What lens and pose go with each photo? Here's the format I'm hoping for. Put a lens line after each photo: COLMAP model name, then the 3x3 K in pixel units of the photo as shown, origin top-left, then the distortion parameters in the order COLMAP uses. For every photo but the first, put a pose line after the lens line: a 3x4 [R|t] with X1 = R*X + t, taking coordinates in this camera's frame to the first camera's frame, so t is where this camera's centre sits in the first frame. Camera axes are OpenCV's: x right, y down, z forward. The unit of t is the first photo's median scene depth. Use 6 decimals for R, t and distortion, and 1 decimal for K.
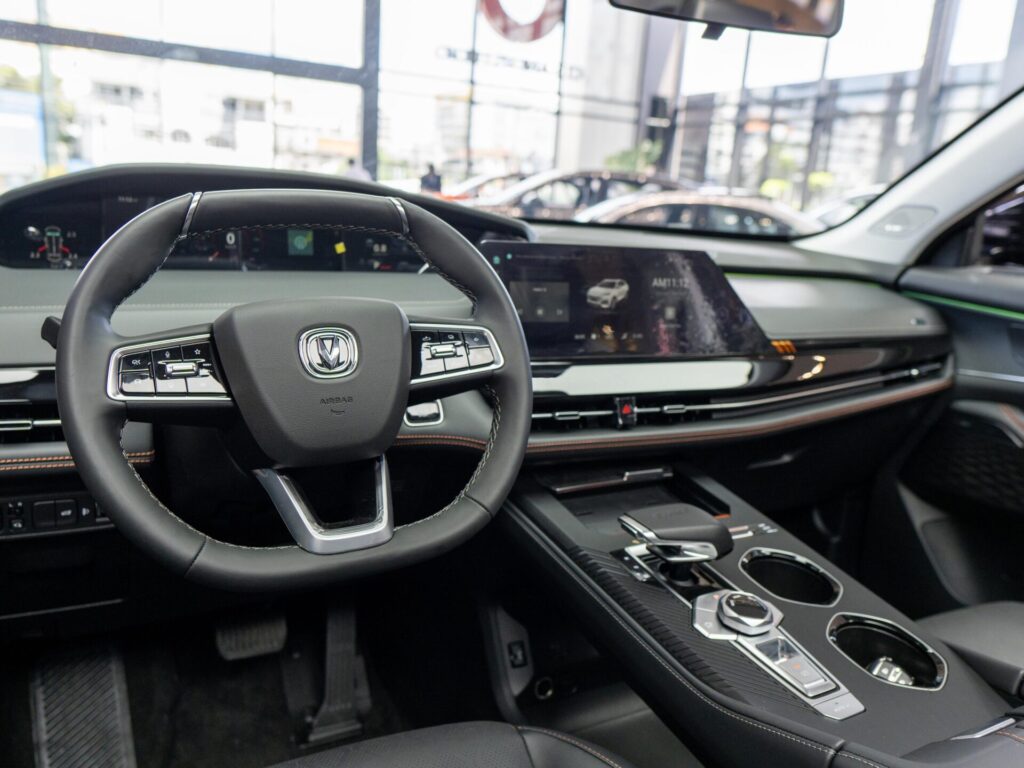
lens RADIAL K [[797.6, 0, 505.6], [0, 797.6, 381.4], [0, 0, 1]] dist [-0.002115, -0.000727]
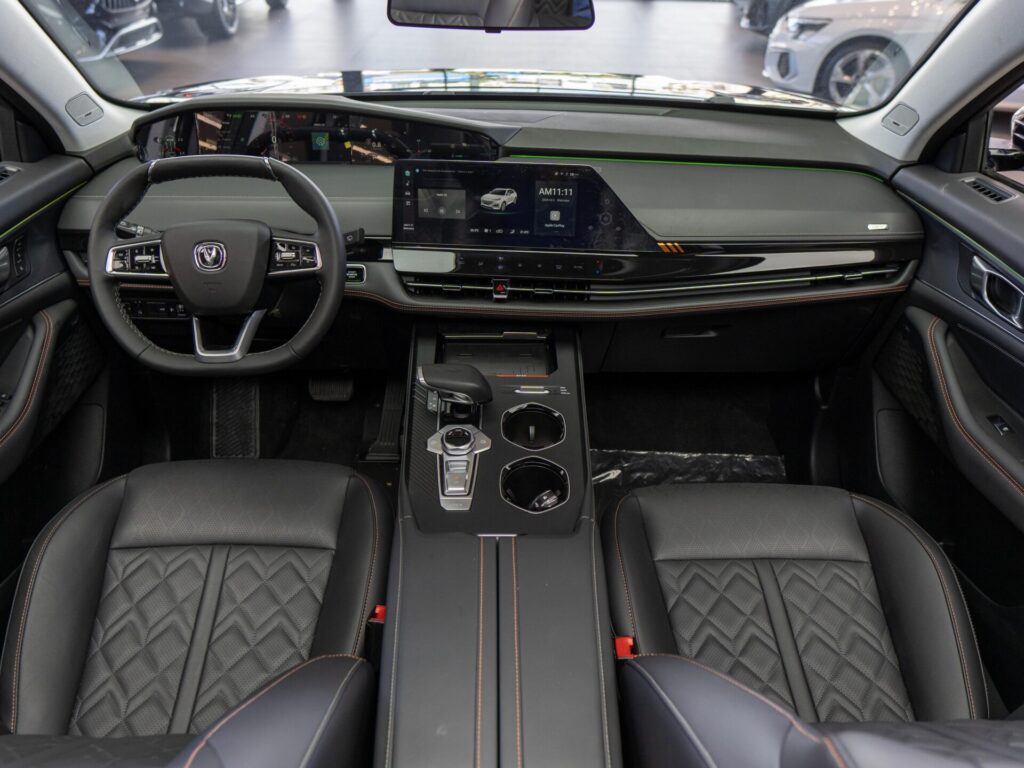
lens RADIAL K [[797.6, 0, 505.6], [0, 797.6, 381.4], [0, 0, 1]] dist [-0.002115, -0.000727]
pose [[0.888000, 0.193644, -0.417082, 0.757471], [-0.062494, 0.949415, 0.307743, -0.233104], [0.455577, -0.247211, 0.855182, -0.208592]]
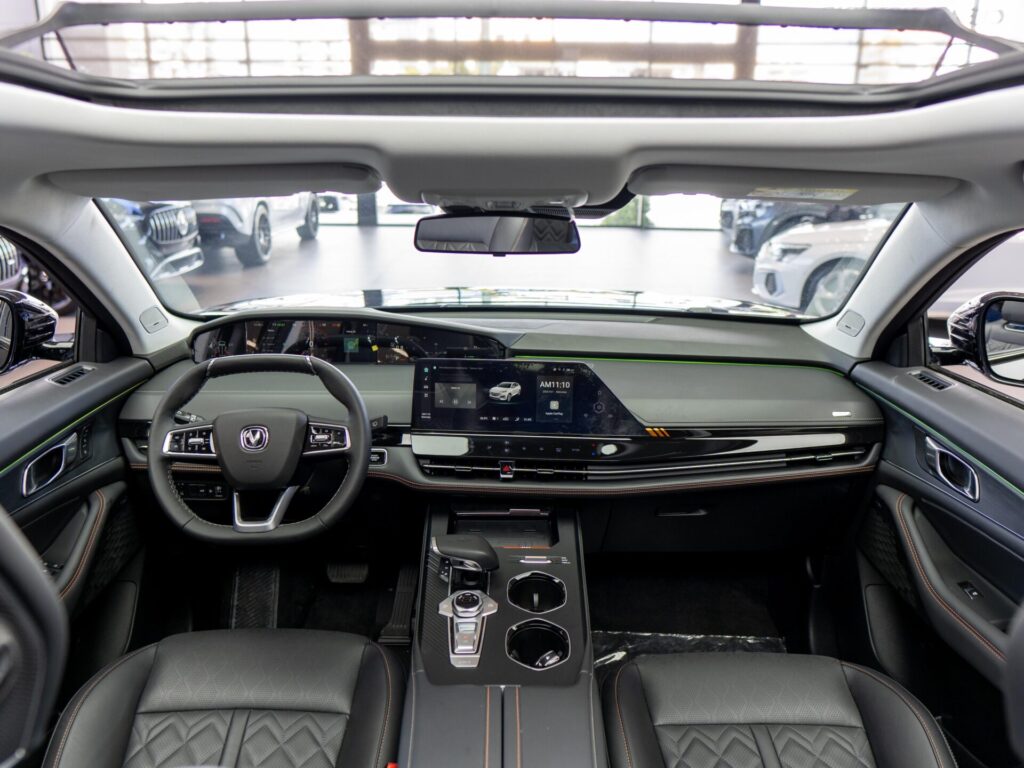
lens RADIAL K [[797.6, 0, 505.6], [0, 797.6, 381.4], [0, 0, 1]] dist [-0.002115, -0.000727]
pose [[0.882282, 0.075160, -0.464682, 0.843500], [-0.056083, 0.996923, 0.054764, -0.214155], [0.467368, -0.022257, 0.883783, -0.350930]]
